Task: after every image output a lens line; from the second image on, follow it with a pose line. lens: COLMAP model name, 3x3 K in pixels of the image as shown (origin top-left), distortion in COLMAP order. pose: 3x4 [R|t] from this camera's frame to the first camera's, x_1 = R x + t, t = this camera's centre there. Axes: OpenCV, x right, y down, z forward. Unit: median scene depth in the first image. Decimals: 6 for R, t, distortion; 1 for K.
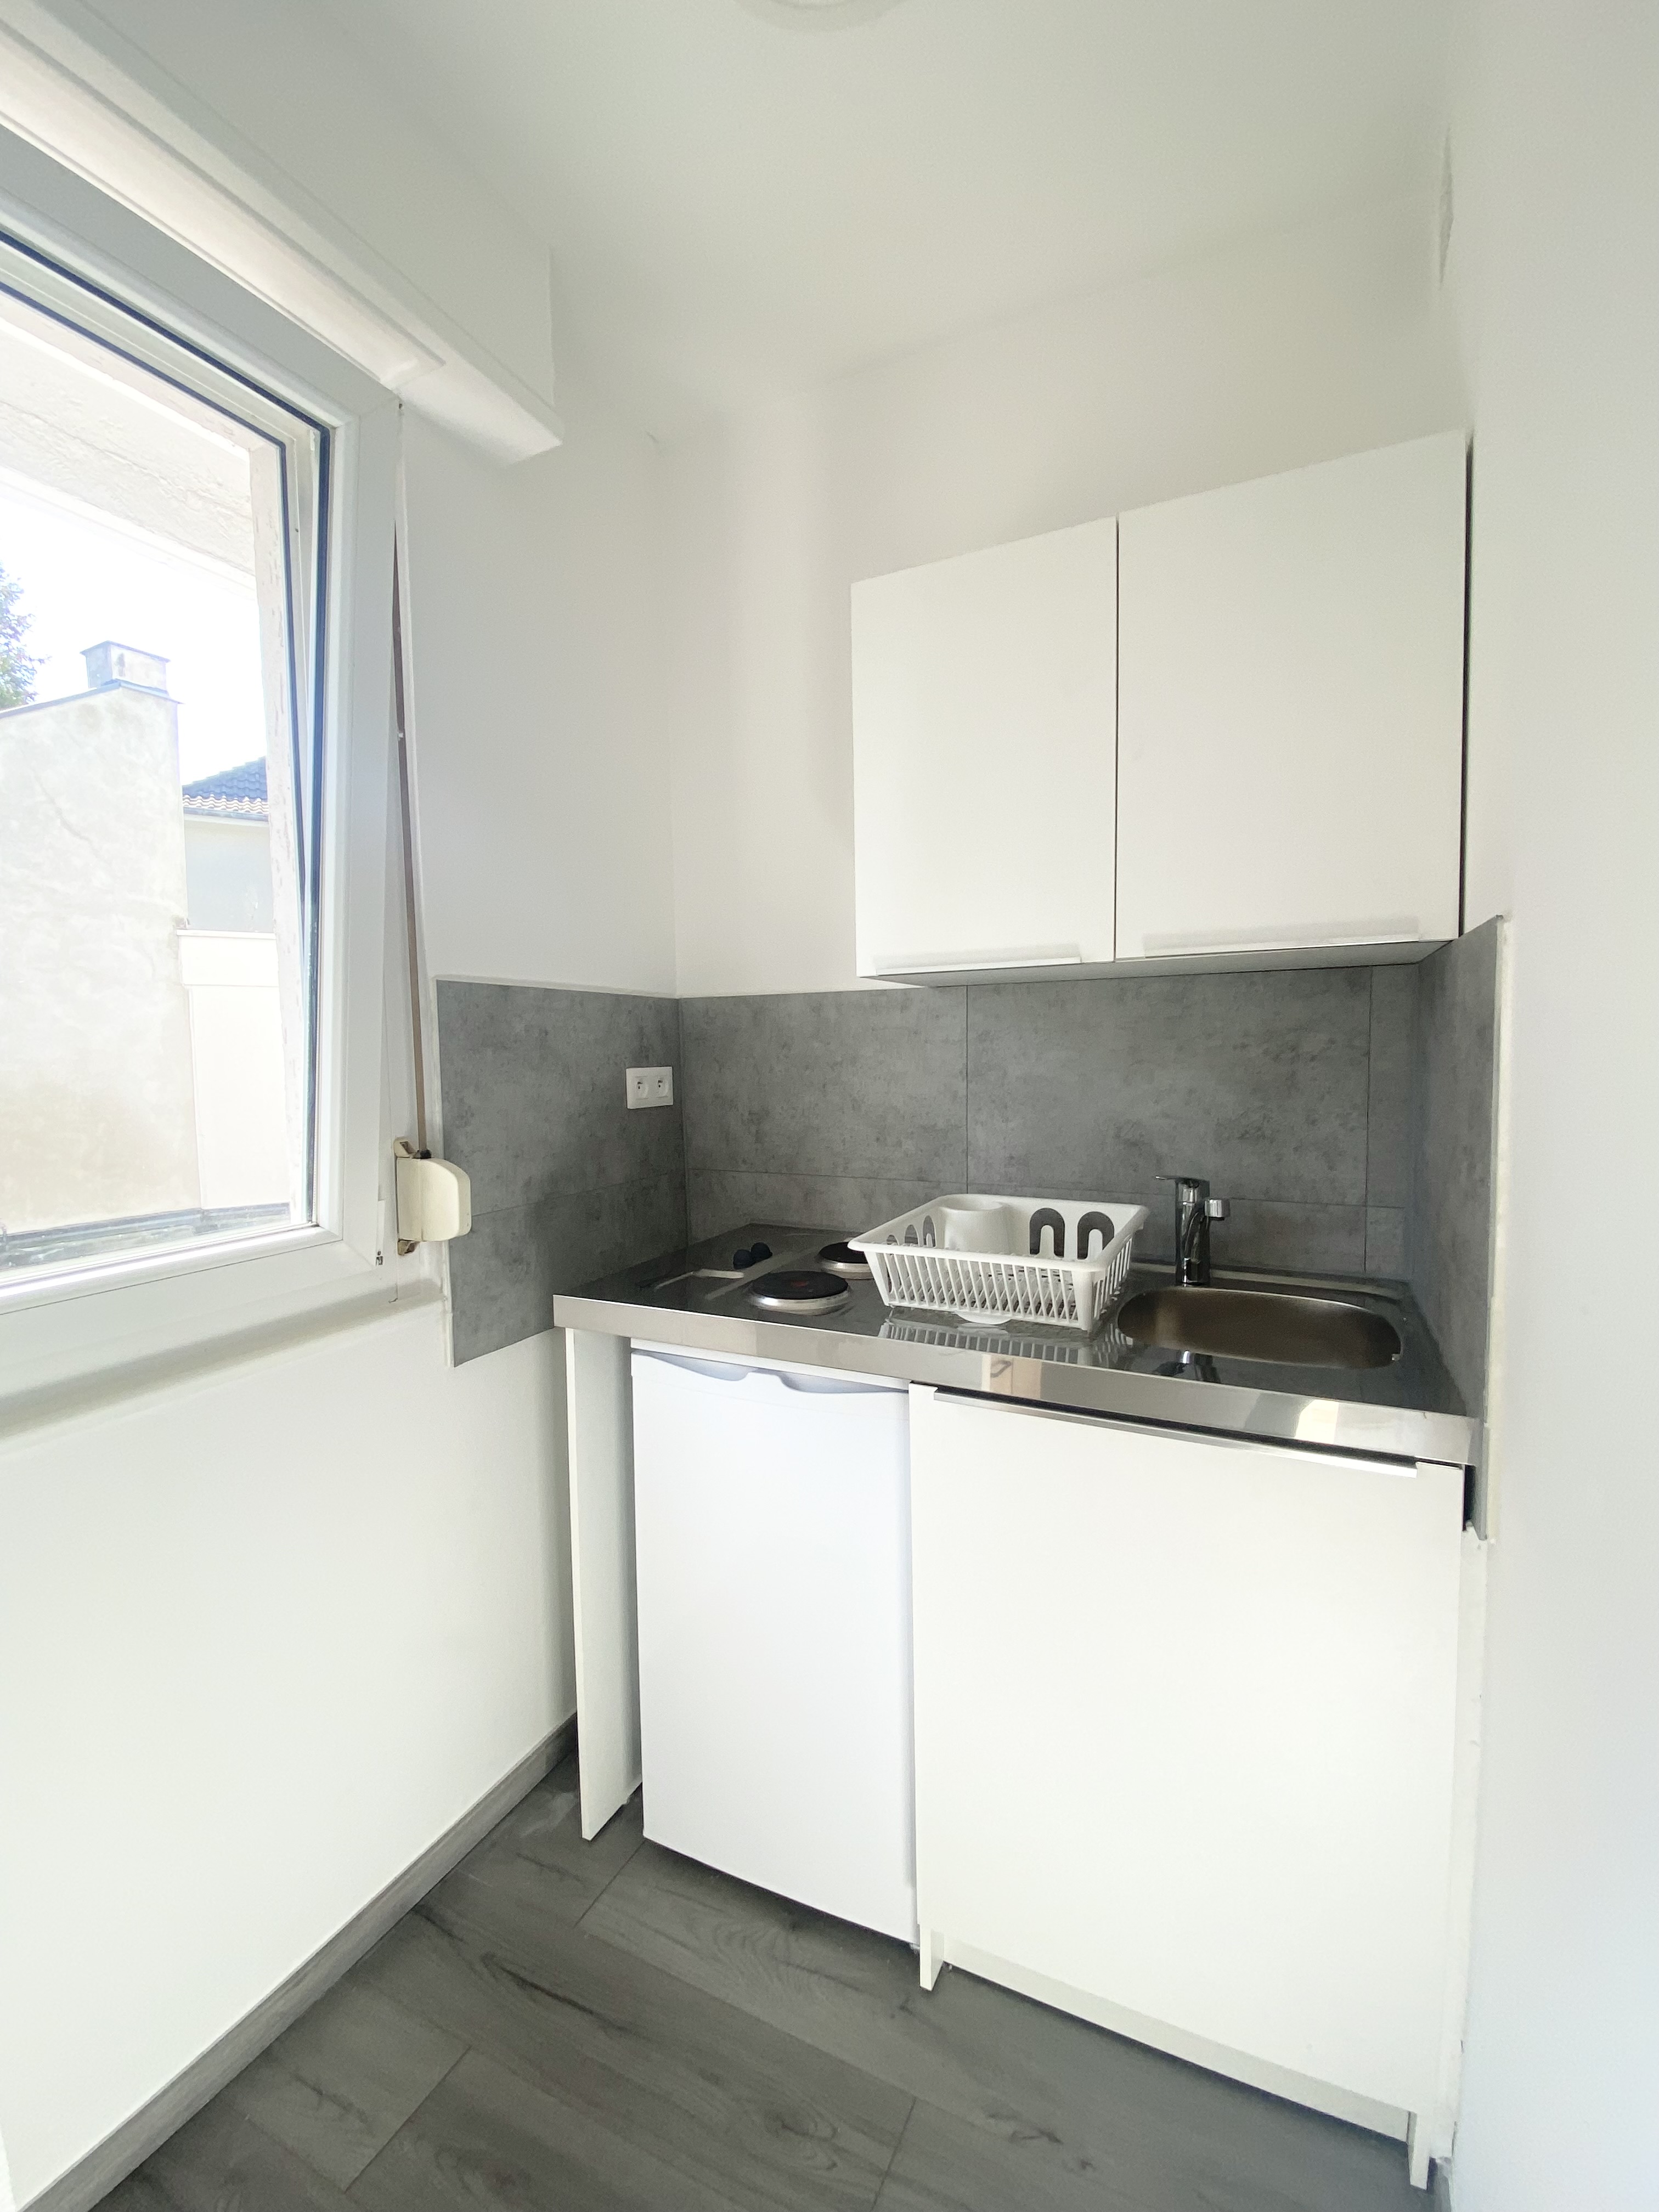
lens RADIAL K [[960.3, 0, 834.6], [0, 960.3, 1107.5], [0, 0, 1]] dist [0.004471, 0.000150]
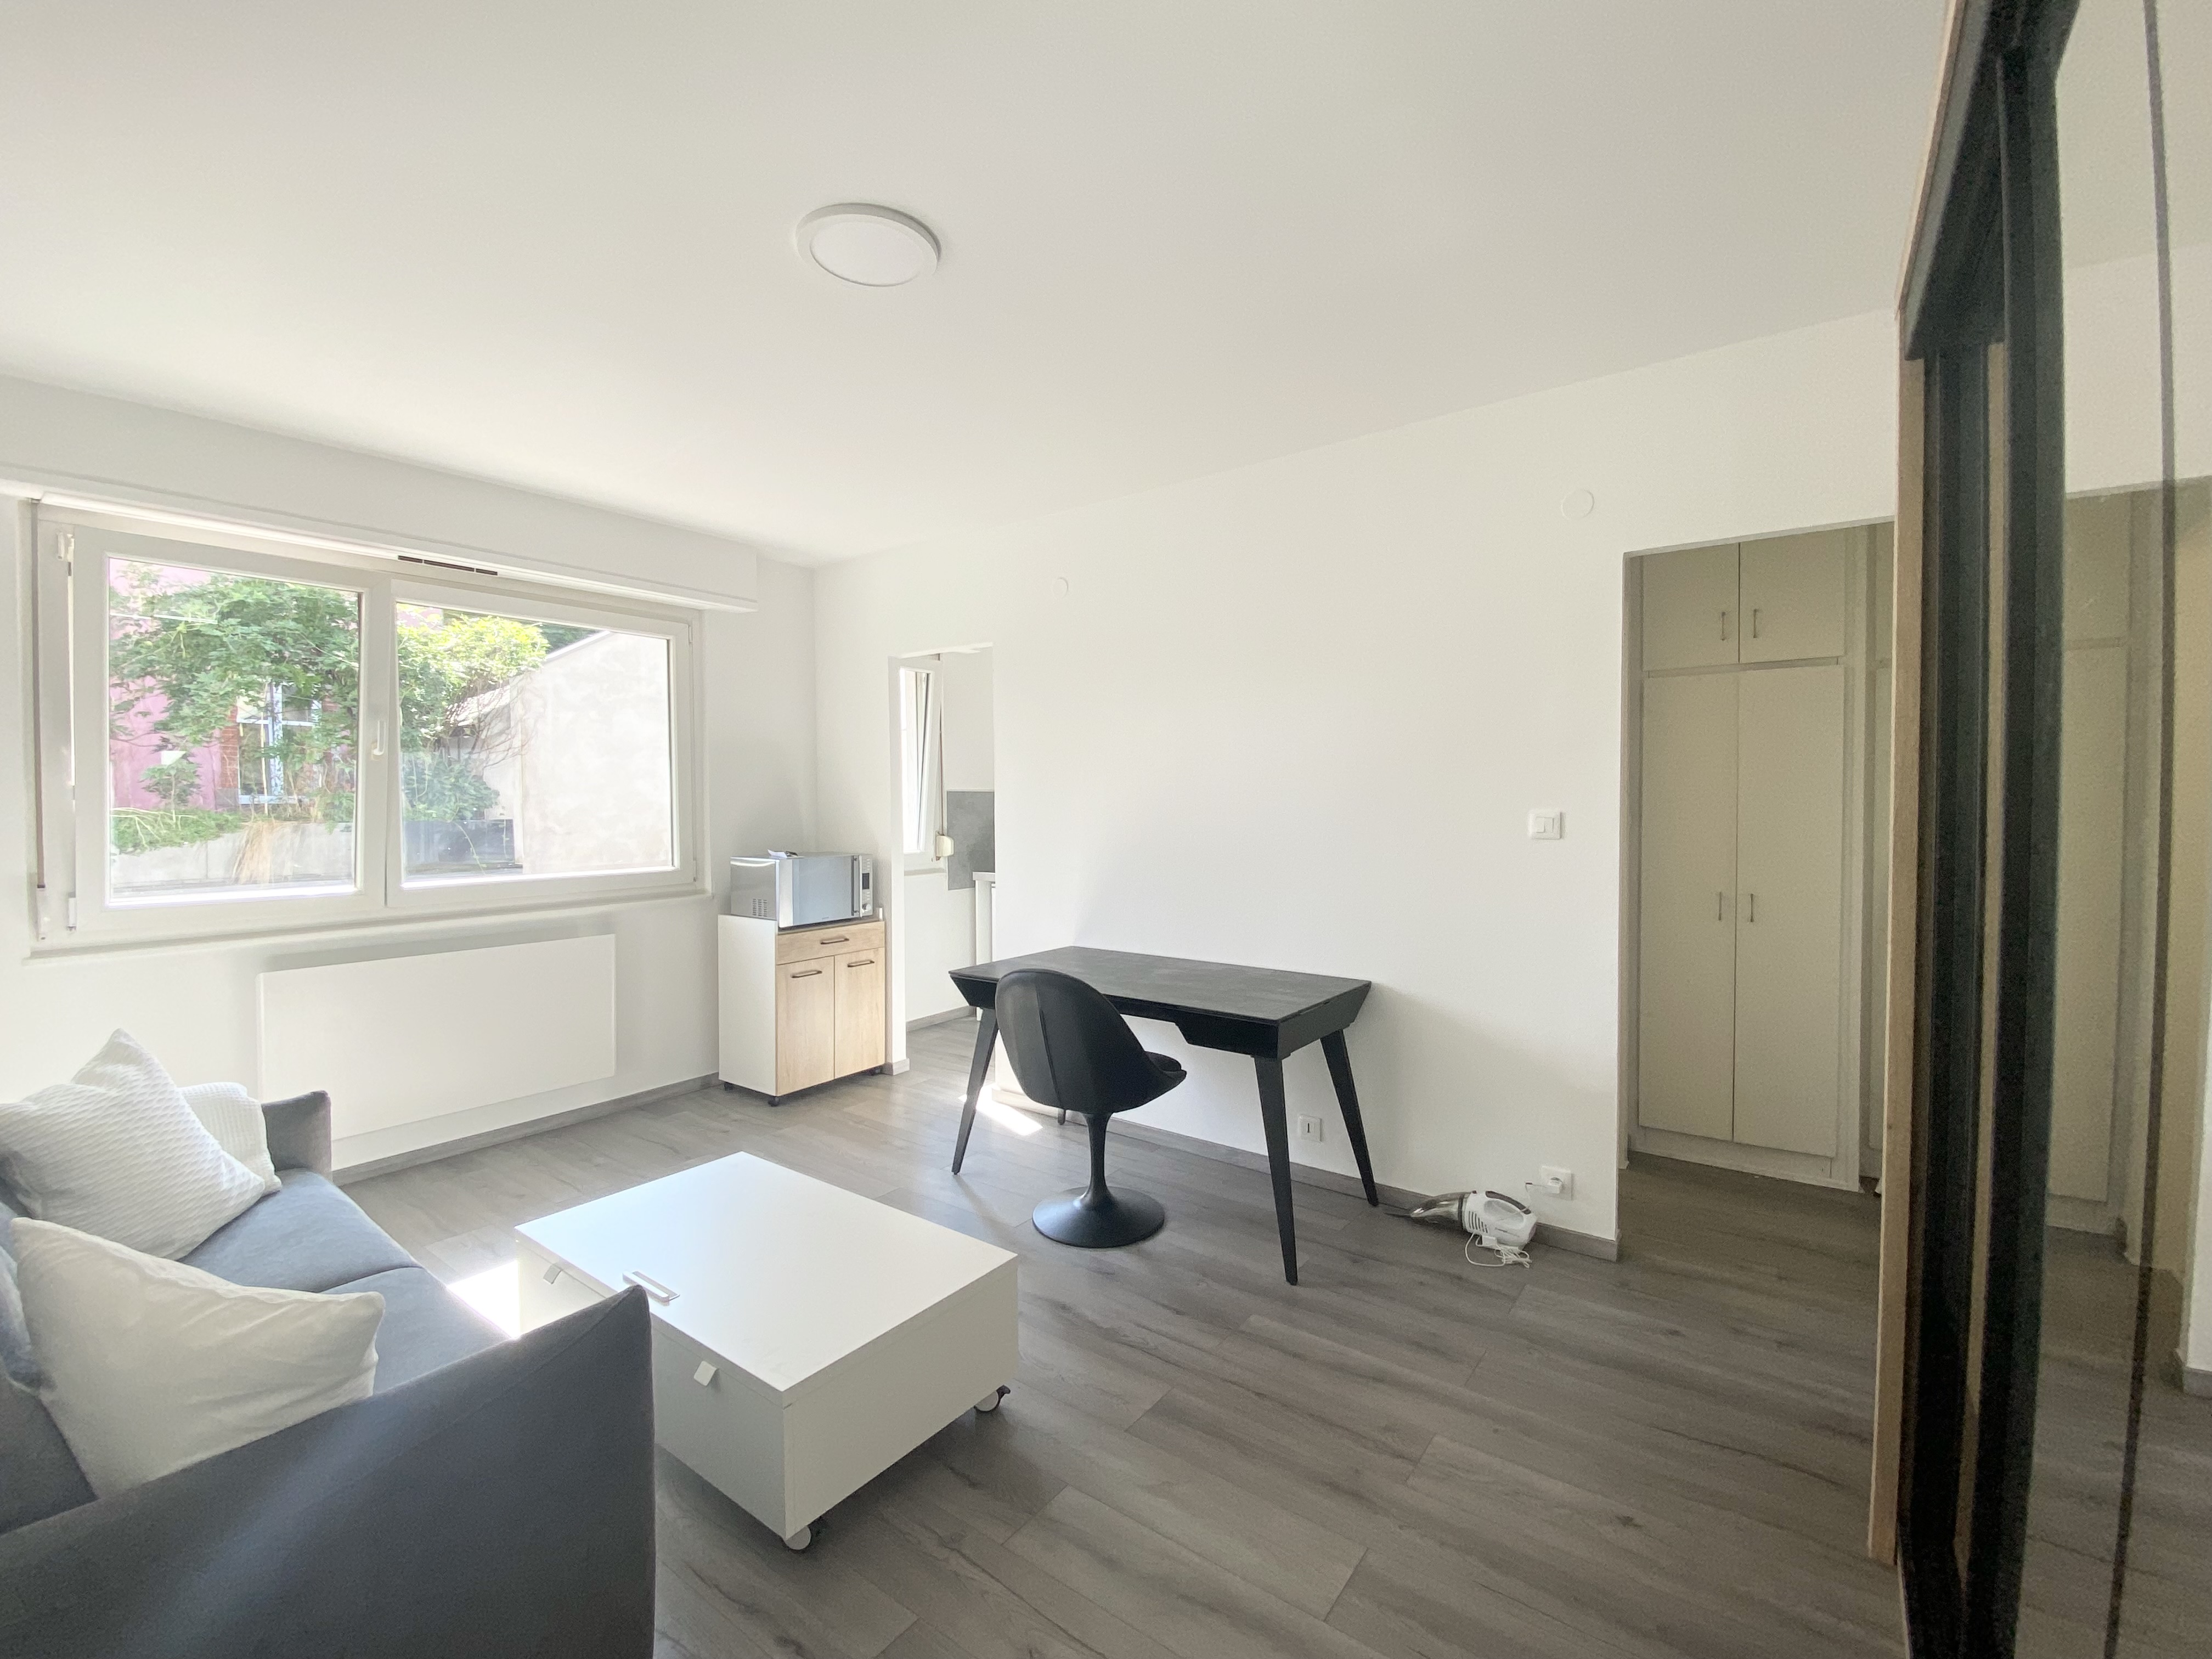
lens RADIAL K [[960.3, 0, 1117.6], [0, 960.3, 828.5], [0, 0, 1]] dist [0.004471, 0.000150]
pose [[0.982586, 0.013271, -0.185336, 1.013910], [-0.018971, 0.999399, -0.029020, 0.123198], [0.184839, 0.032031, 0.982247, -2.750764]]
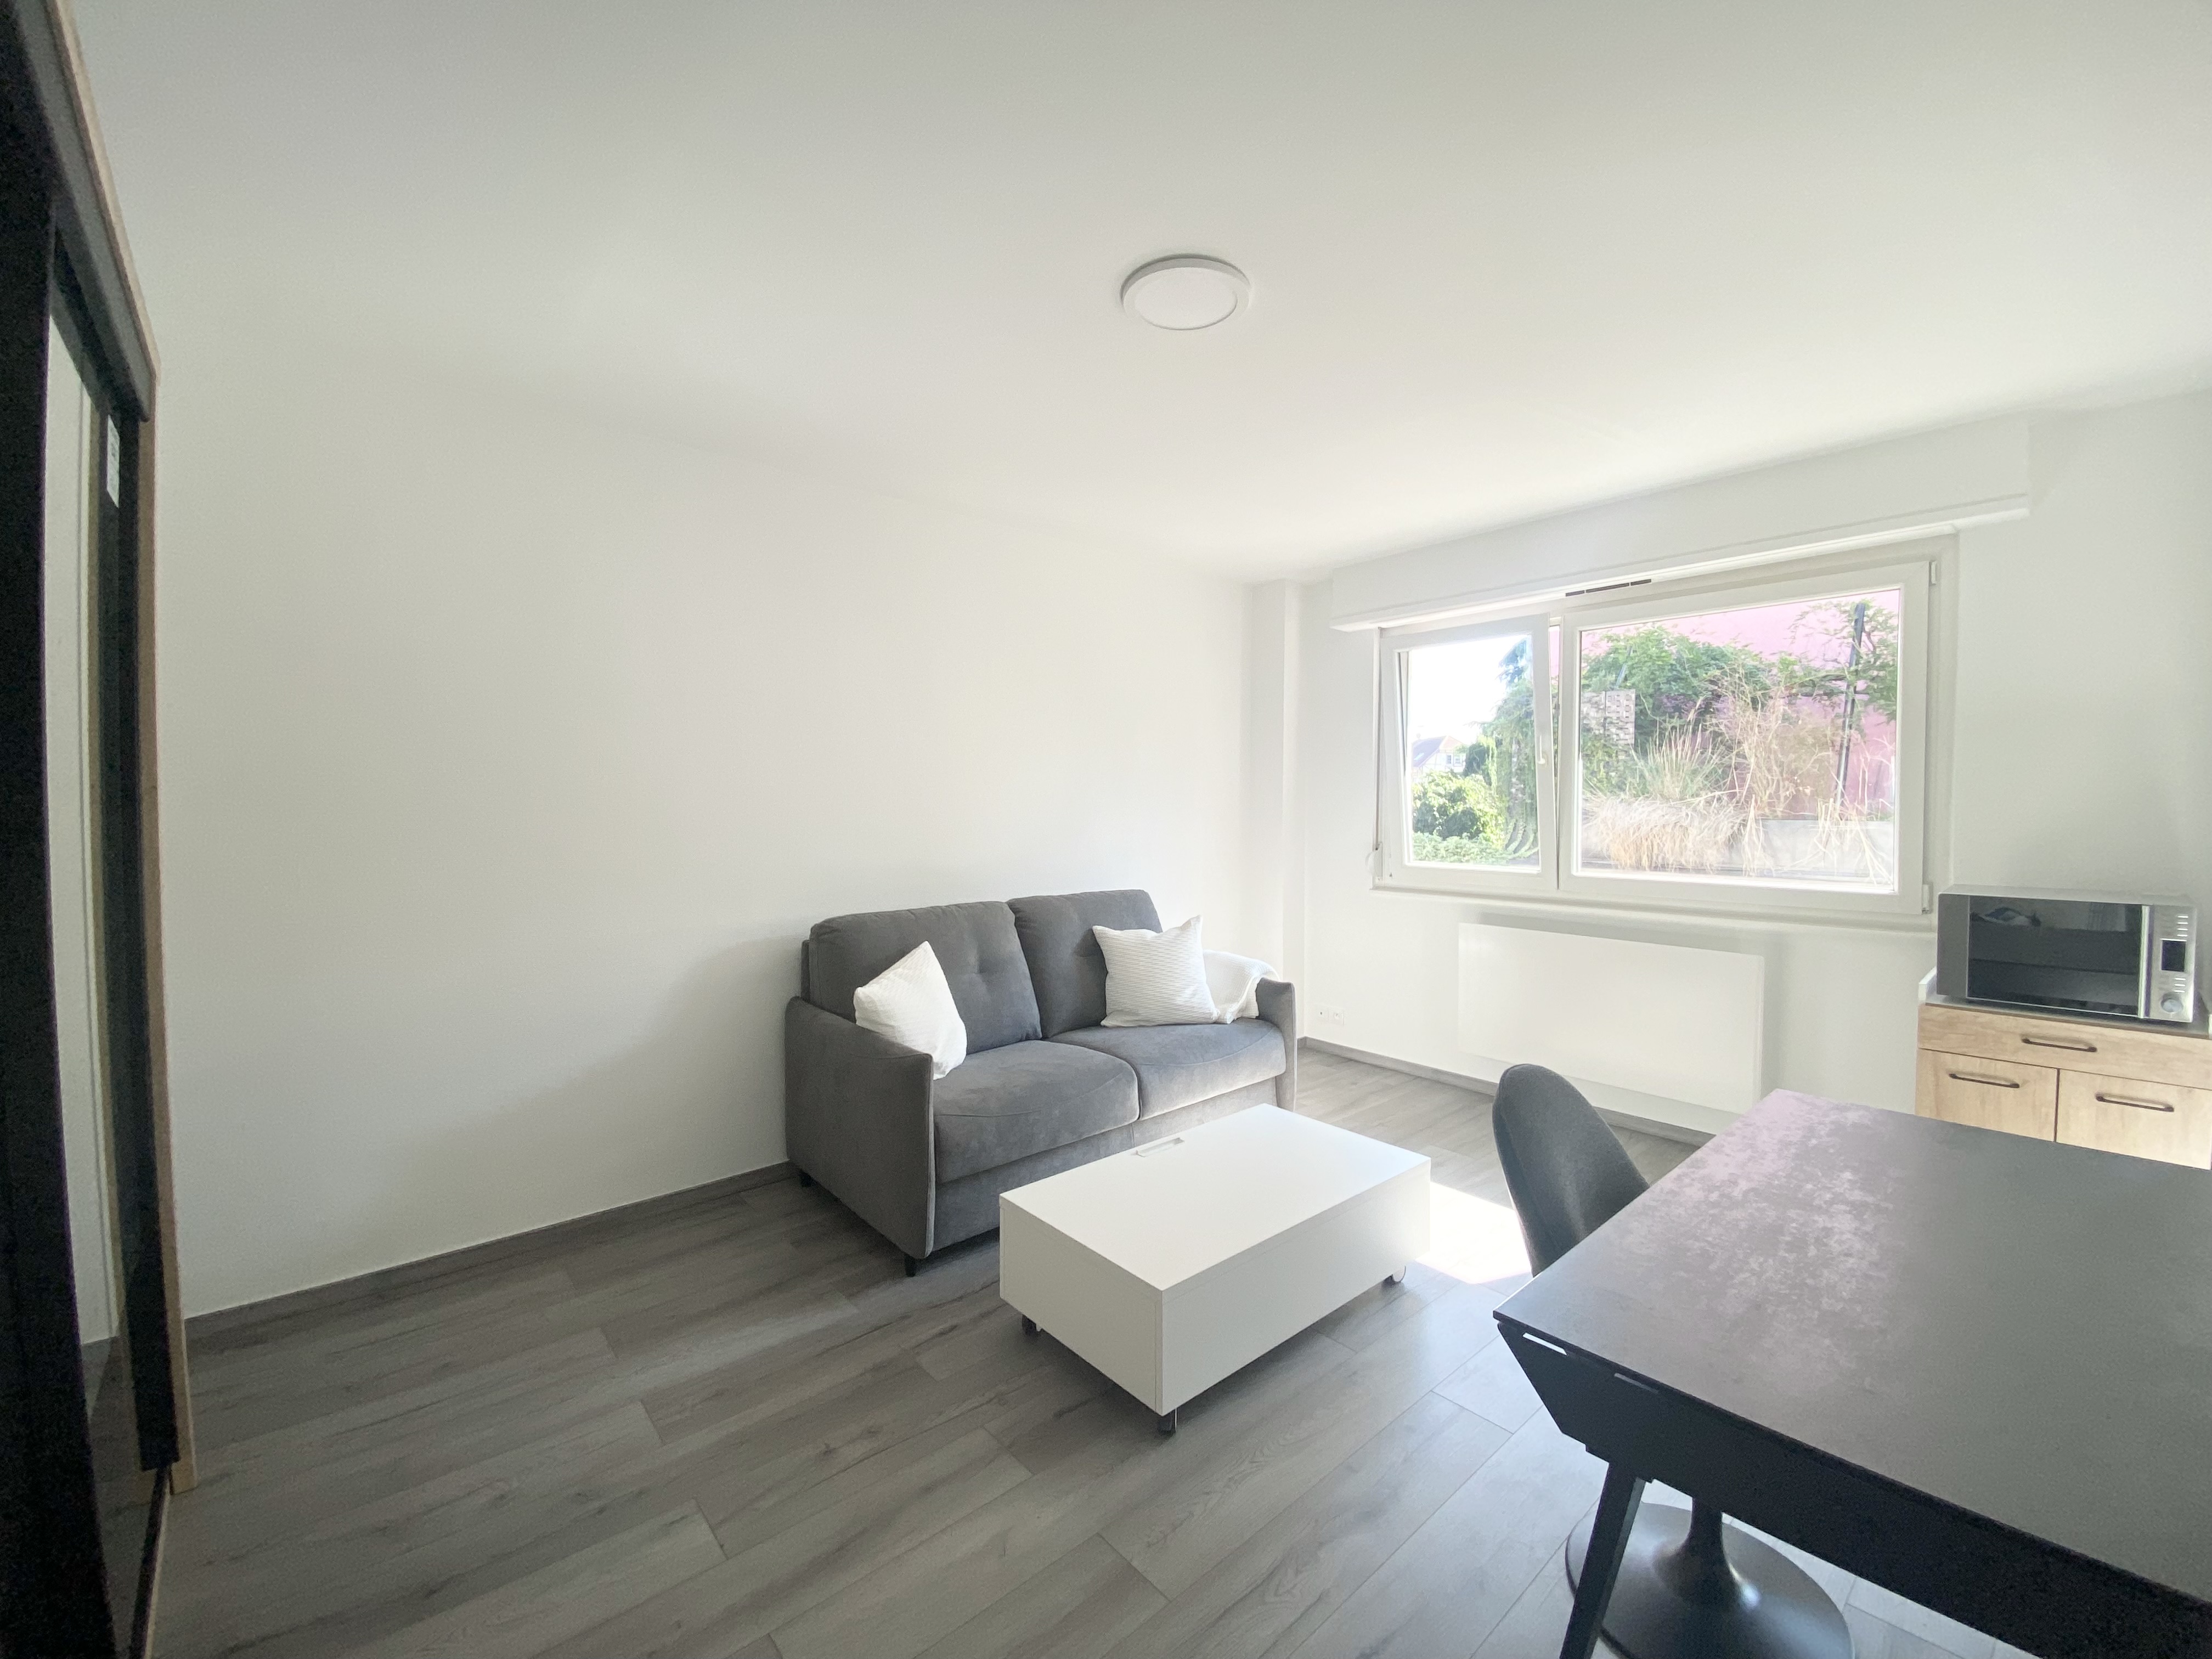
lens RADIAL K [[923.1, 0, 1106.6], [0, 923.1, 821.4], [0, 0, 1]] dist [0.003436, -0.000025]
pose [[-0.395474, 0.032387, -0.917906, 1.831442], [-0.056298, 0.996644, 0.059421, -0.004292], [0.916750, 0.075176, -0.392323, -0.904684]]
